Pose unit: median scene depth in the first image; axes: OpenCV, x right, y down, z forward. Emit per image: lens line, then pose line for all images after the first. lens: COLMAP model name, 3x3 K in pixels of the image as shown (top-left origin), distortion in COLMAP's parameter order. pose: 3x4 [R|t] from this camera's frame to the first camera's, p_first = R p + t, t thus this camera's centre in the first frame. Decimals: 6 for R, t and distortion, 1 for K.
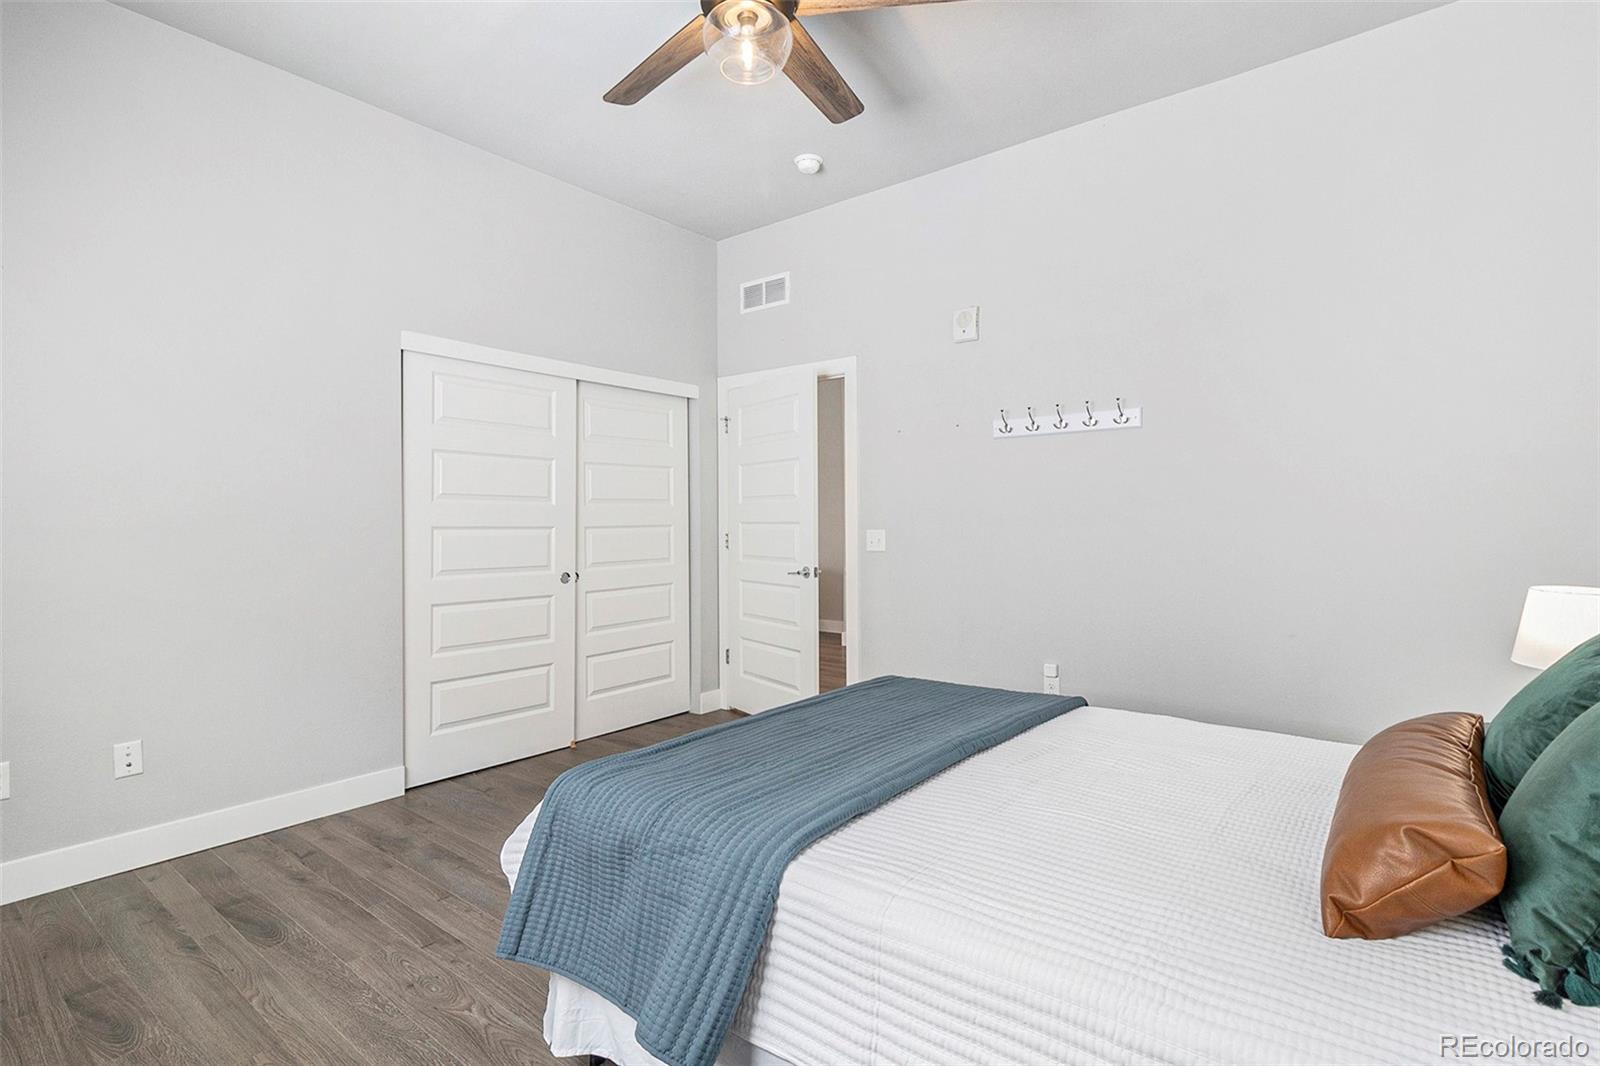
lens RADIAL K [[747.5, 0, 795.8], [0, 747.5, 519.0], [0, 0, 1]] dist [-0.000321, -0.000075]
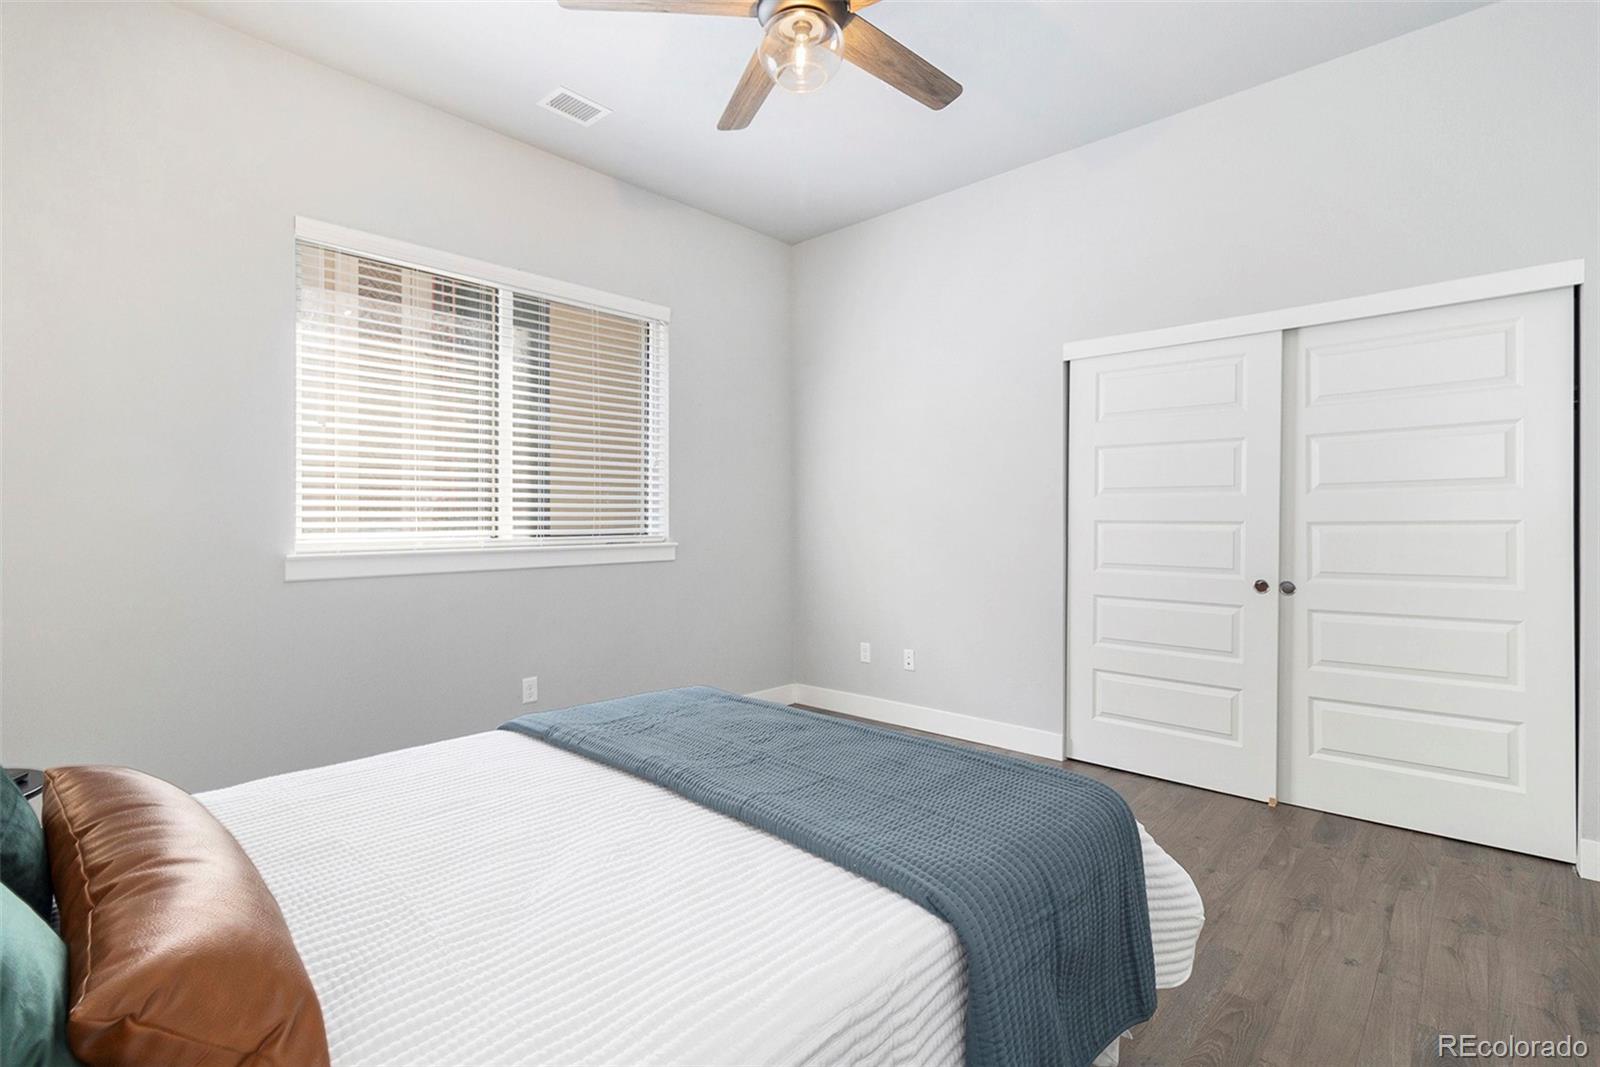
lens RADIAL K [[747.5, 0, 795.8], [0, 747.5, 519.5], [0, 0, 1]] dist [-0.000321, -0.000075]
pose [[-0.066393, 0.003278, -0.997788, 0.588457], [0.008300, 0.999962, 0.002733, 0.001320], [0.997759, -0.008100, -0.066418, 0.649054]]
